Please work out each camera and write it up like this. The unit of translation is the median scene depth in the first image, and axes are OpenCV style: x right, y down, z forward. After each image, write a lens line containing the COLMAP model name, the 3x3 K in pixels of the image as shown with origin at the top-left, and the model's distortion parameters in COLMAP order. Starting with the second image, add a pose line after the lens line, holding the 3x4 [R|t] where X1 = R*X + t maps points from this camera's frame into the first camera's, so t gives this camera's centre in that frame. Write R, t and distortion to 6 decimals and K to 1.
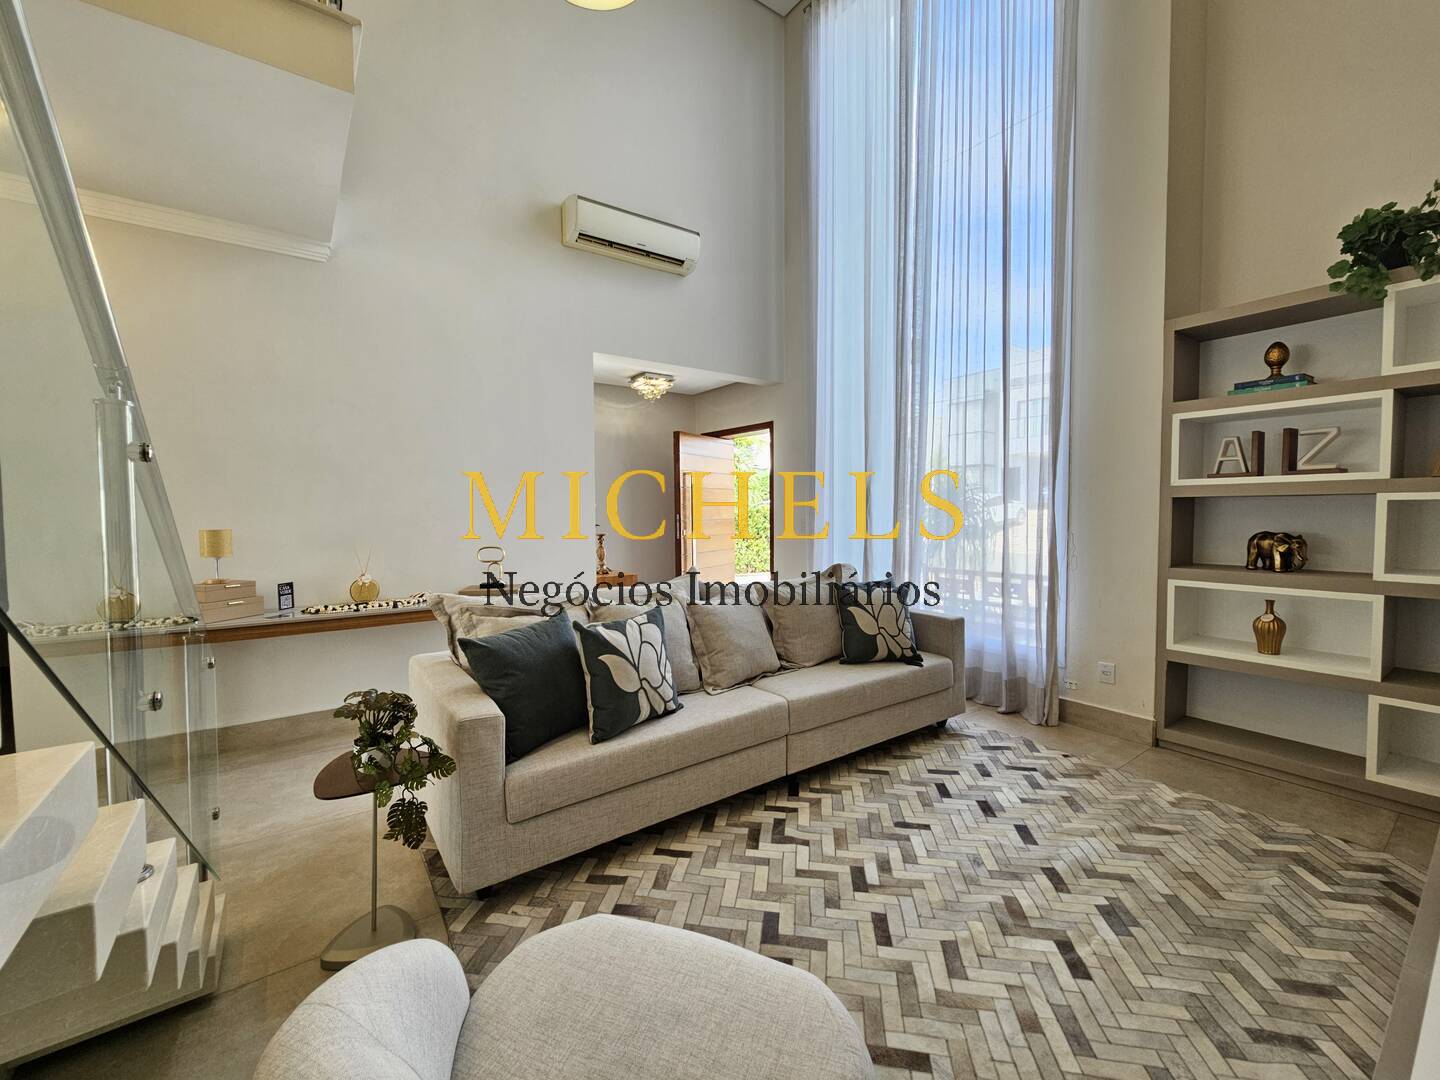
lens RADIAL K [[590.2, 0, 724.5], [0, 590.2, 537.1], [0, 0, 1]] dist [-0.003811, 0.001099]
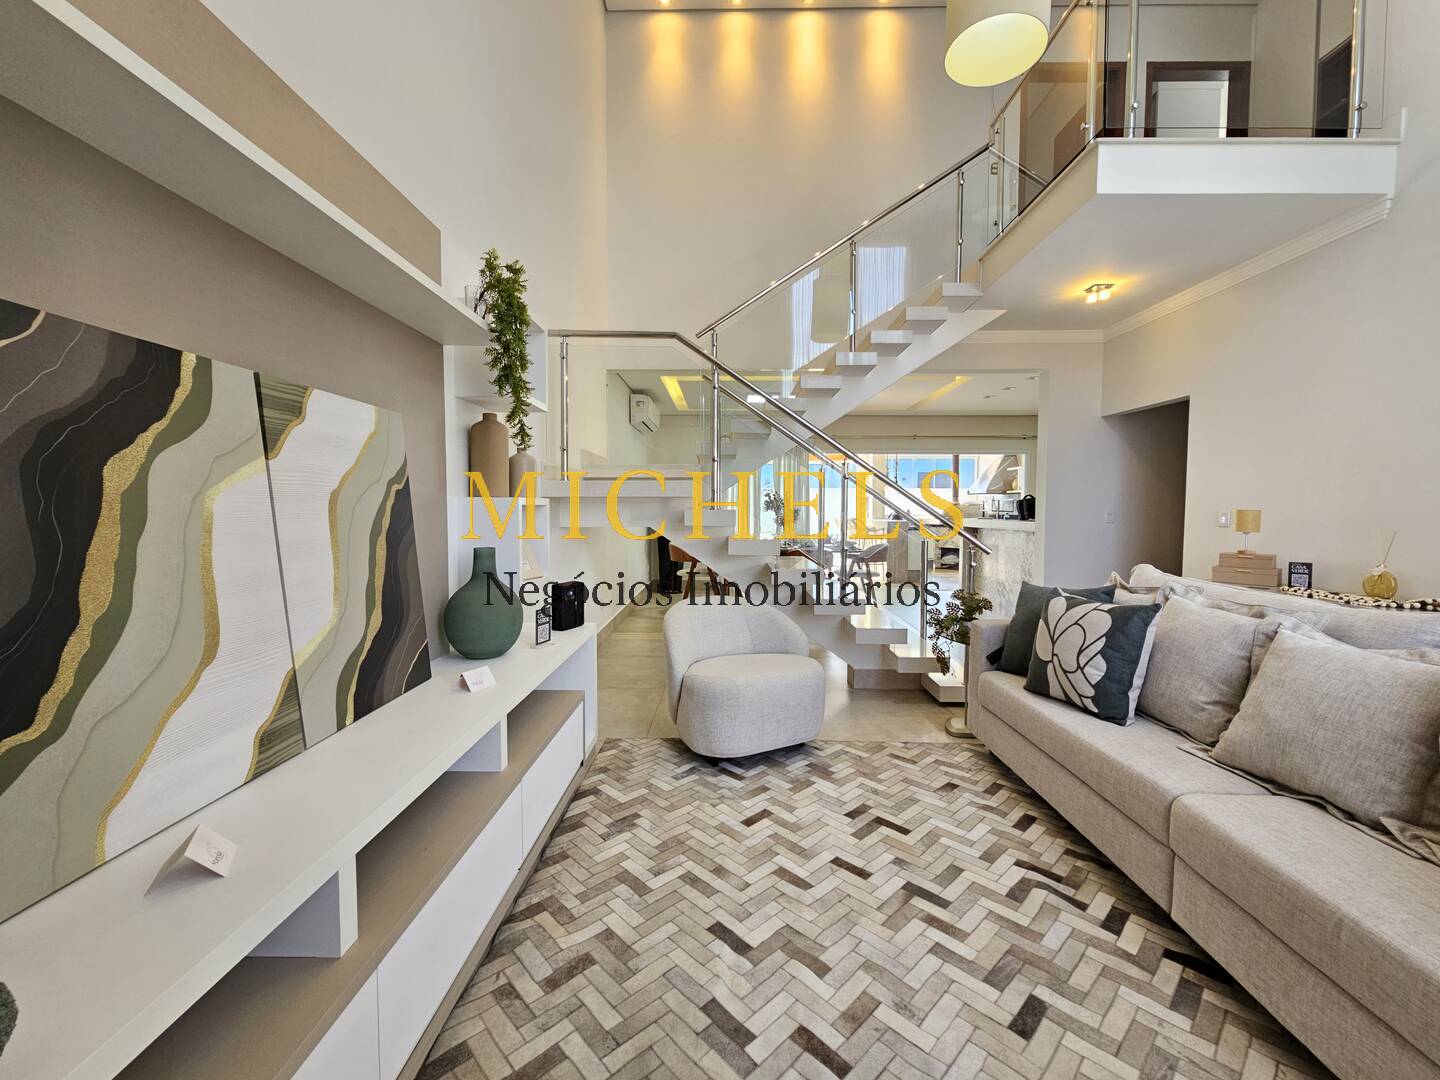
lens RADIAL K [[590.2, 0, 722.2], [0, 590.2, 533.1], [0, 0, 1]] dist [-0.003811, 0.001099]
pose [[-0.603331, 0.039189, -0.796528, 0.874697], [-0.036253, 0.996412, 0.076483, -0.021423], [0.796667, 0.075021, -0.599745, 0.986576]]
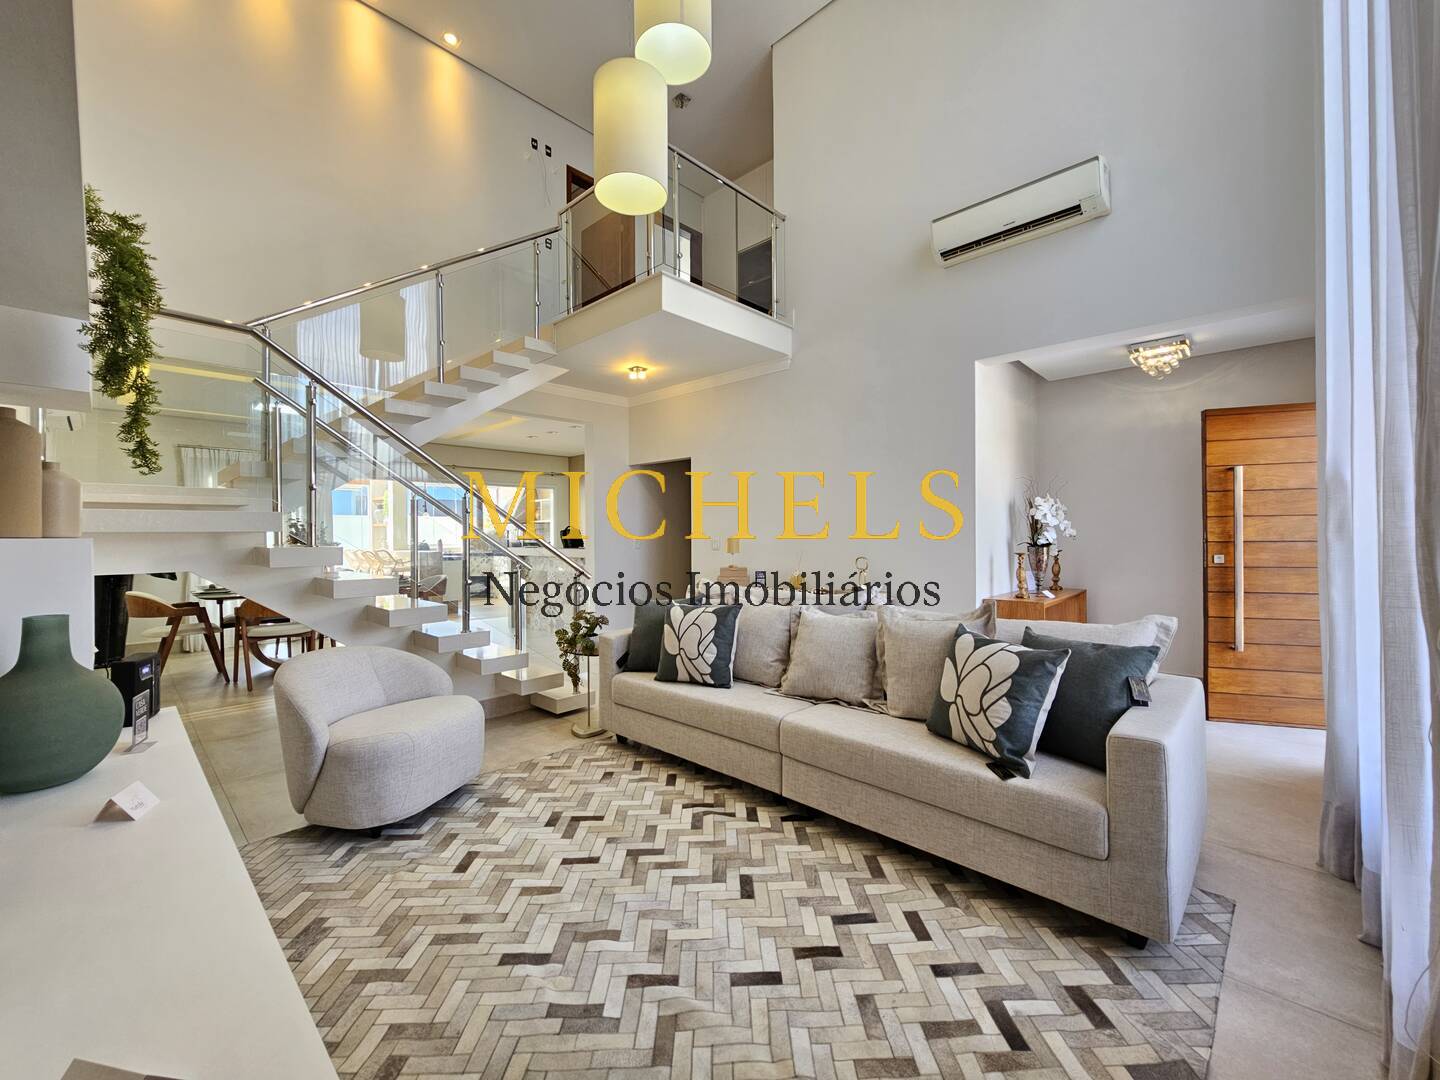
lens RADIAL K [[590.2, 0, 721.3], [0, 590.2, 534.4], [0, 0, 1]] dist [-0.003811, 0.001099]
pose [[0.177452, 0.006216, -0.984110, 1.071984], [-0.039262, 0.999229, -0.000768, -0.025381], [0.983346, 0.038774, 0.177559, 0.725817]]
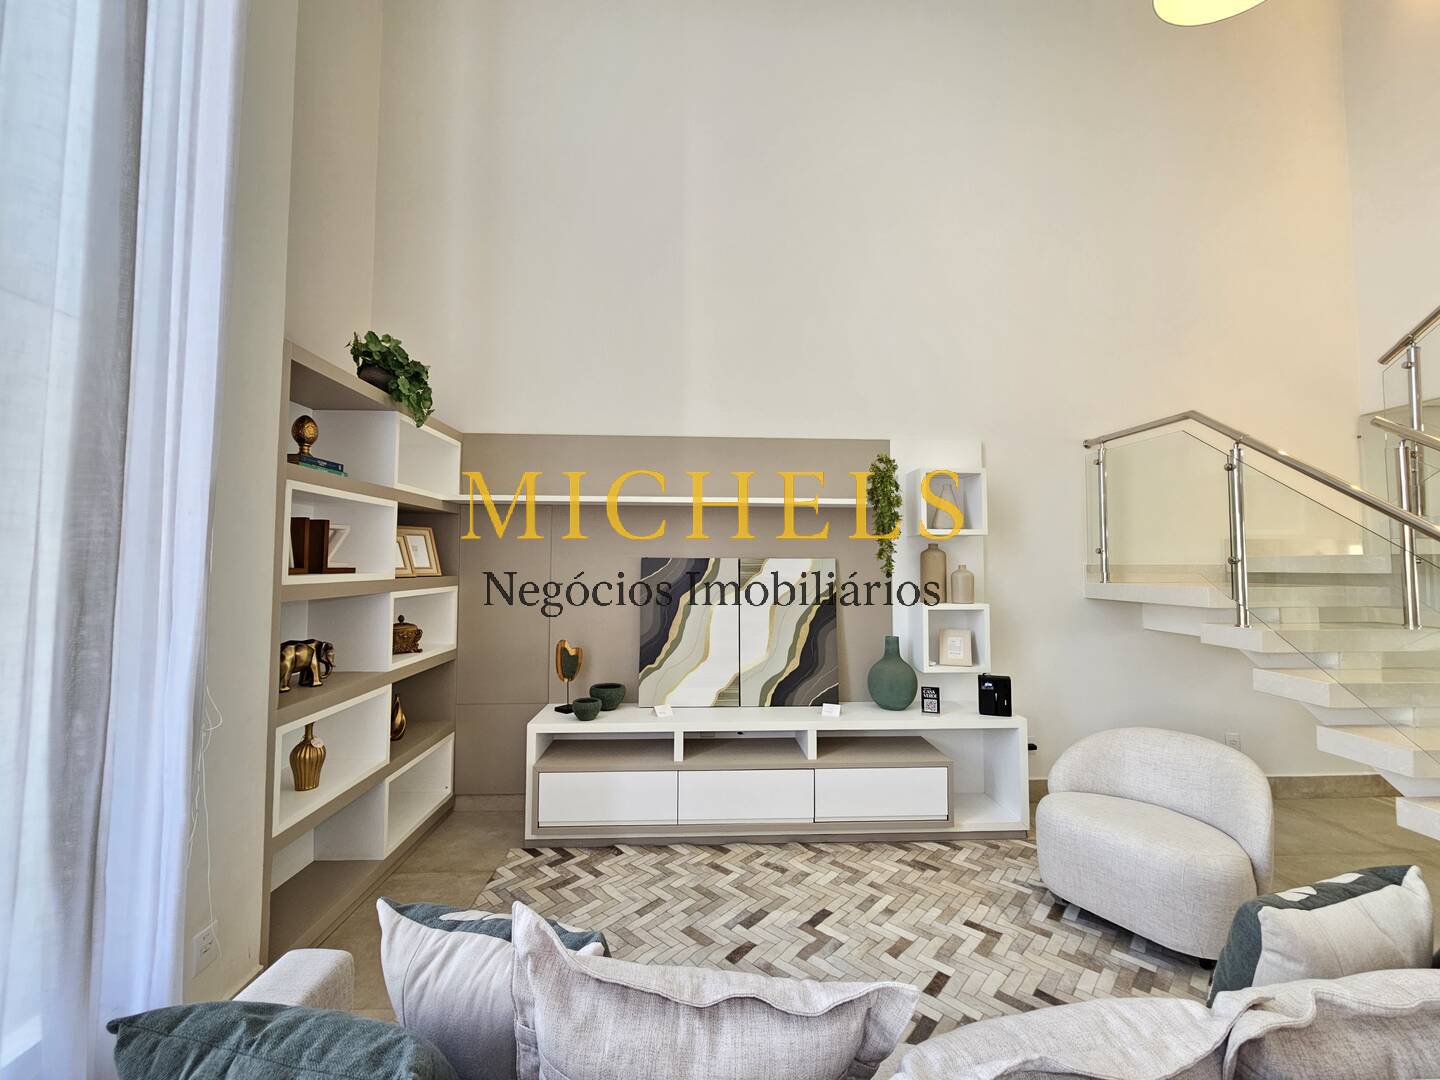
lens RADIAL K [[590.2, 0, 724.8], [0, 590.2, 535.5], [0, 0, 1]] dist [-0.003811, 0.001099]
pose [[-0.833992, 0.031662, 0.550867, -0.033183], [0.027718, 0.999496, -0.015485, -0.140636], [-0.551079, 0.002354, -0.834450, 1.515712]]
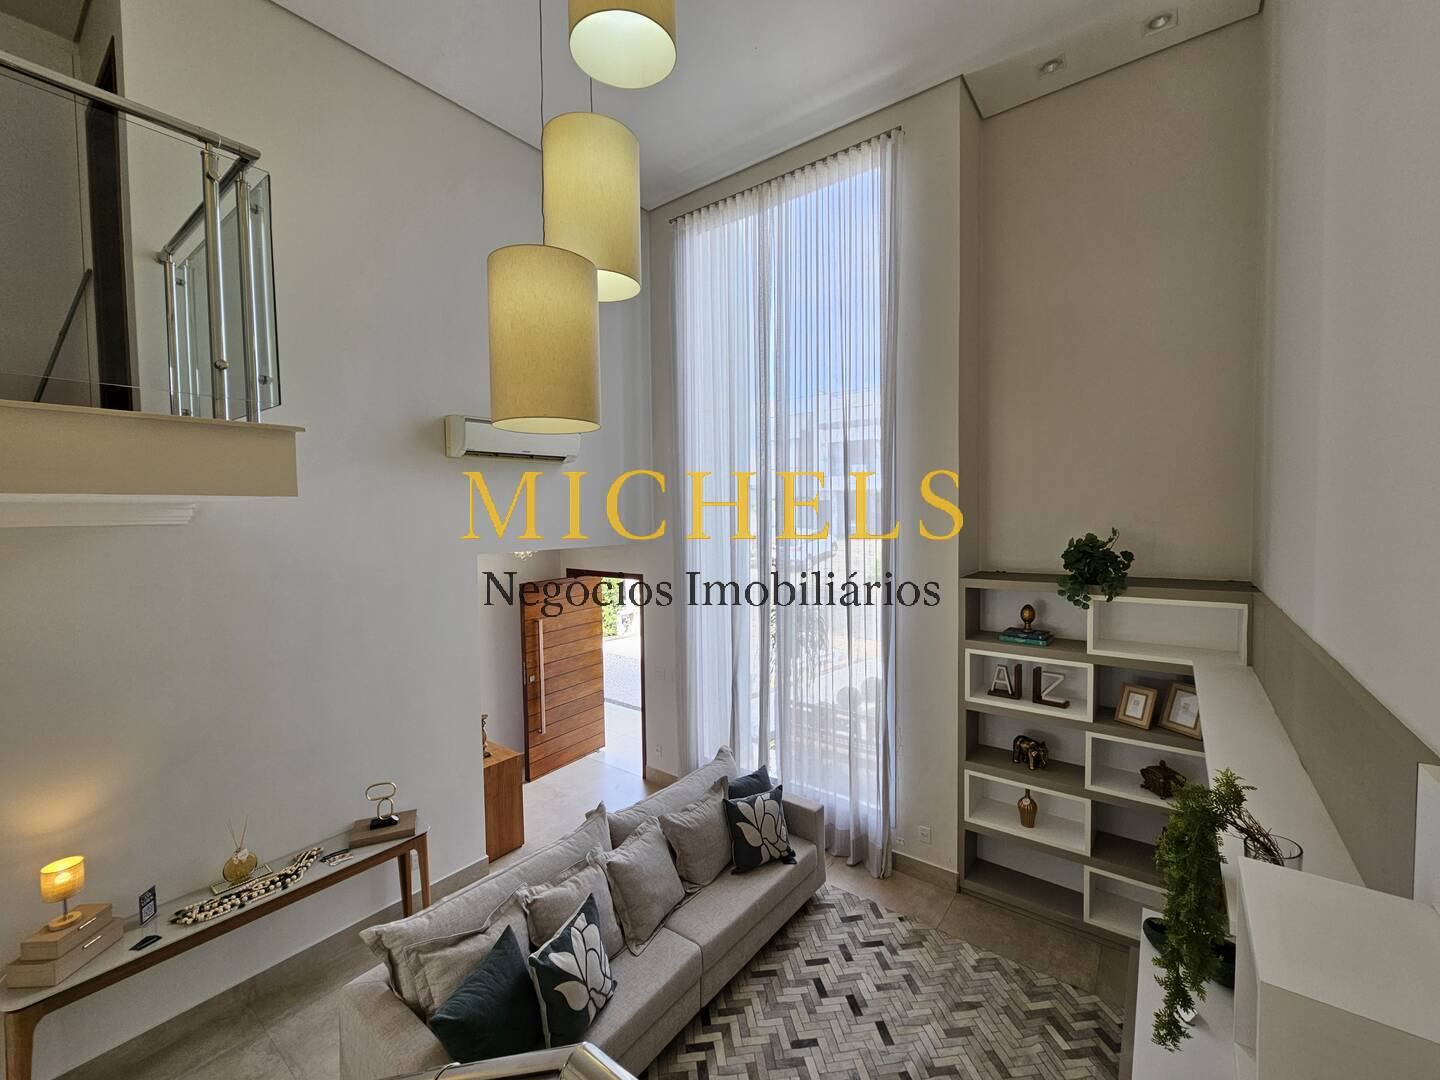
lens RADIAL K [[590.2, 0, 724.6], [0, 590.2, 537.7], [0, 0, 1]] dist [-0.003811, 0.001099]
pose [[0.957795, -0.016727, 0.286965, -0.176548], [0.018605, 0.999820, -0.003821, -0.550663], [-0.286849, 0.008999, 0.957934, -0.161429]]
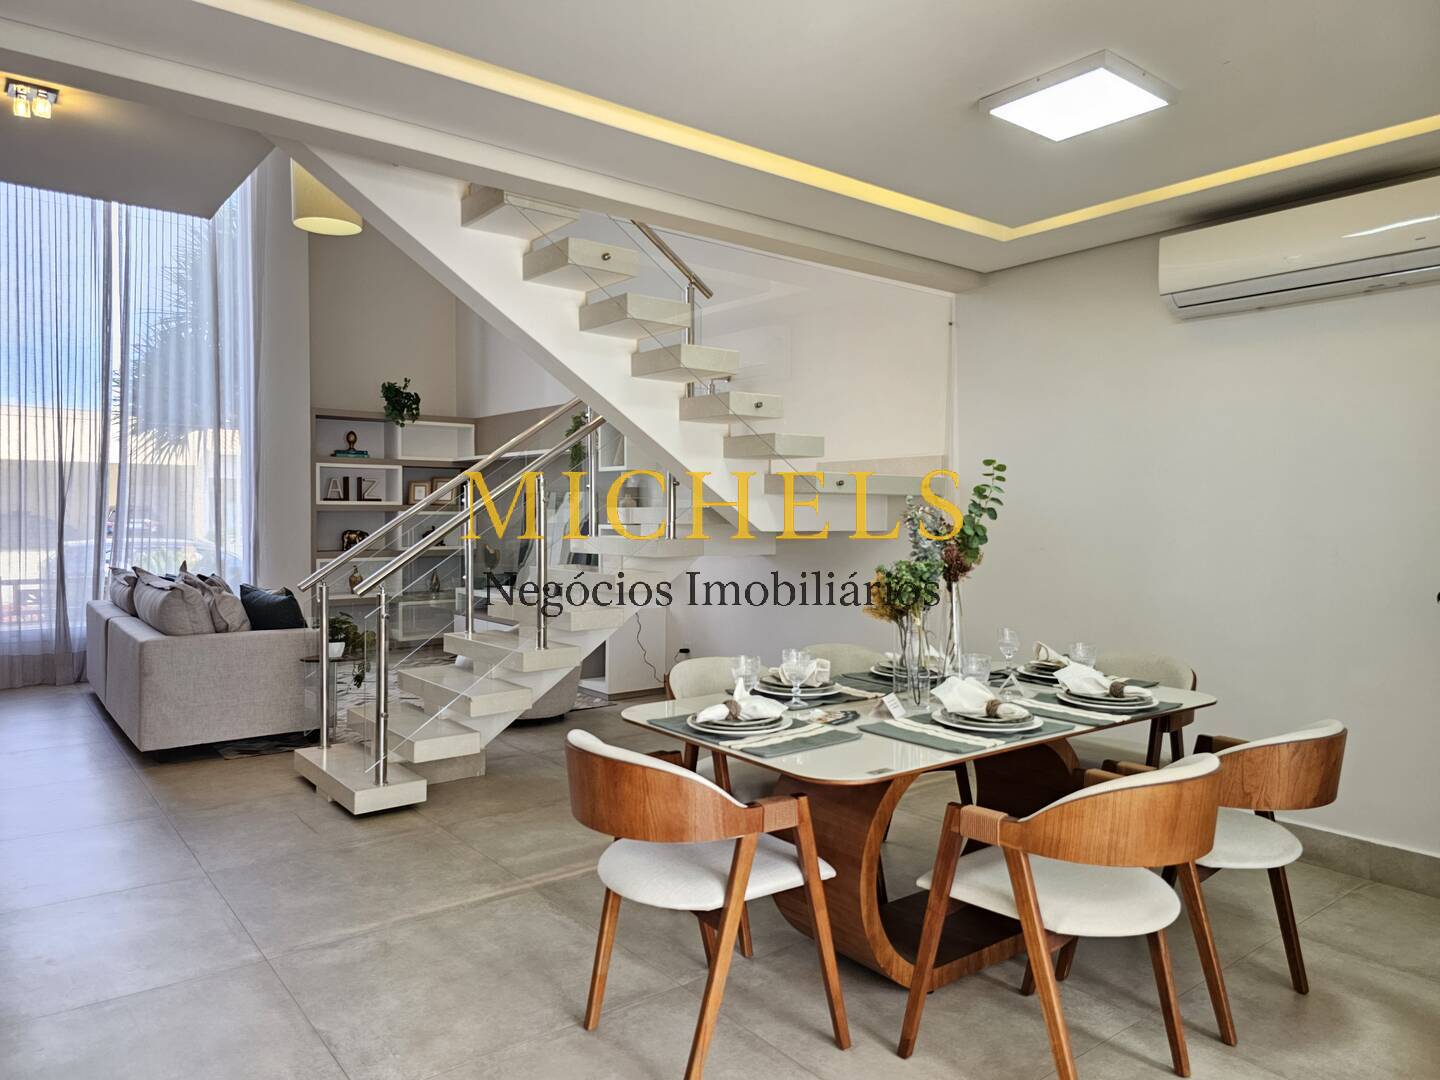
lens RADIAL K [[963.7, 0, 723.4], [0, 963.7, 539.5], [0, 0, 1]] dist [0.048149, -0.042123]
pose [[-0.034788, -0.022402, 0.999144, -2.490183], [0.041170, 0.998868, 0.023829, -0.005197], [-0.998546, 0.041963, -0.033826, -0.095055]]
